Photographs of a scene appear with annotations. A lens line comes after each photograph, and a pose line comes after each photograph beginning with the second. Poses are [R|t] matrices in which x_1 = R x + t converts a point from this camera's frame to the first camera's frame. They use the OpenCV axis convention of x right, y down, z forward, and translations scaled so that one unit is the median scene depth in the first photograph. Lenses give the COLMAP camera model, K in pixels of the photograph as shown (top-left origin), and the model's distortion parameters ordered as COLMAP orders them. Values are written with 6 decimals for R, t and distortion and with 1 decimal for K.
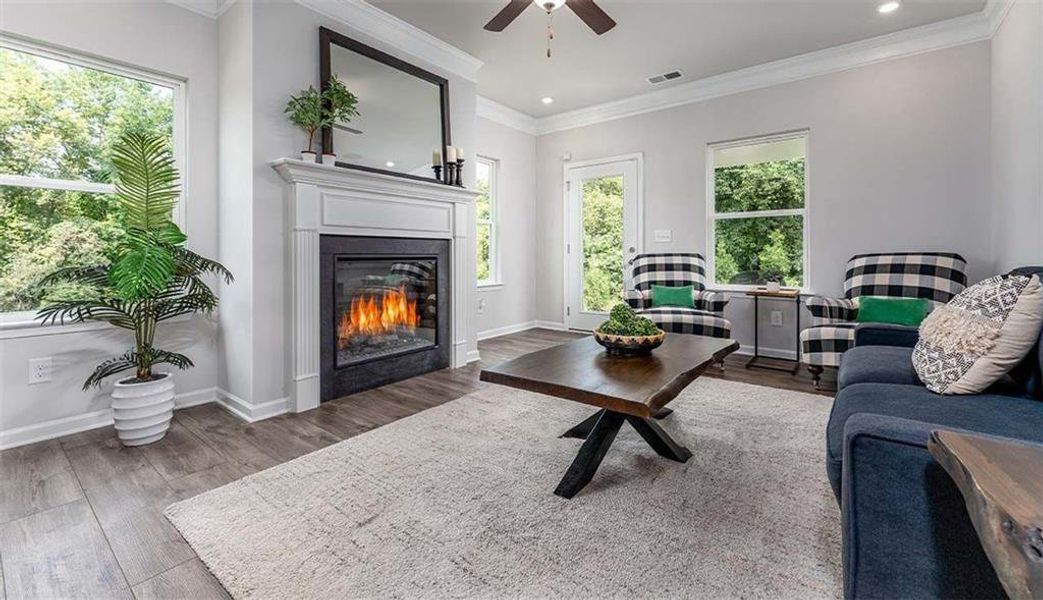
lens RADIAL K [[428.8, 0, 519.4], [0, 428.8, 253.3], [0, 0, 1]] dist [-0.001369, -0.000044]
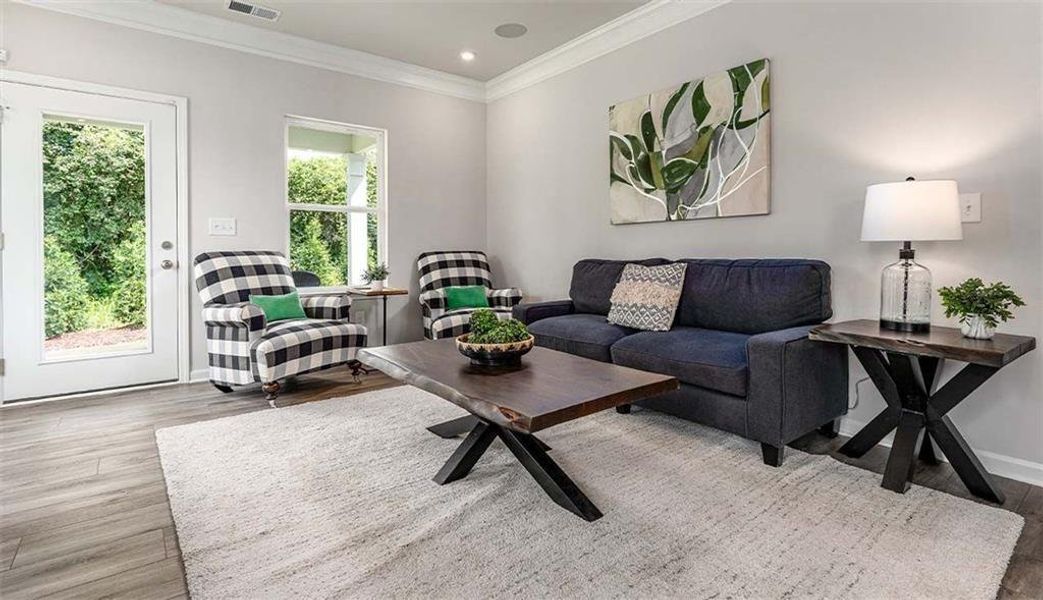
lens RADIAL K [[502.3, 0, 522.2], [0, 502.3, 231.6], [0, 0, 1]] dist [0.000157, 0.000030]
pose [[0.241403, 0.050466, 0.969112, -0.687570], [-0.011503, 0.998726, -0.049143, 0.016461], [-0.970357, 0.000715, 0.241675, 0.629132]]
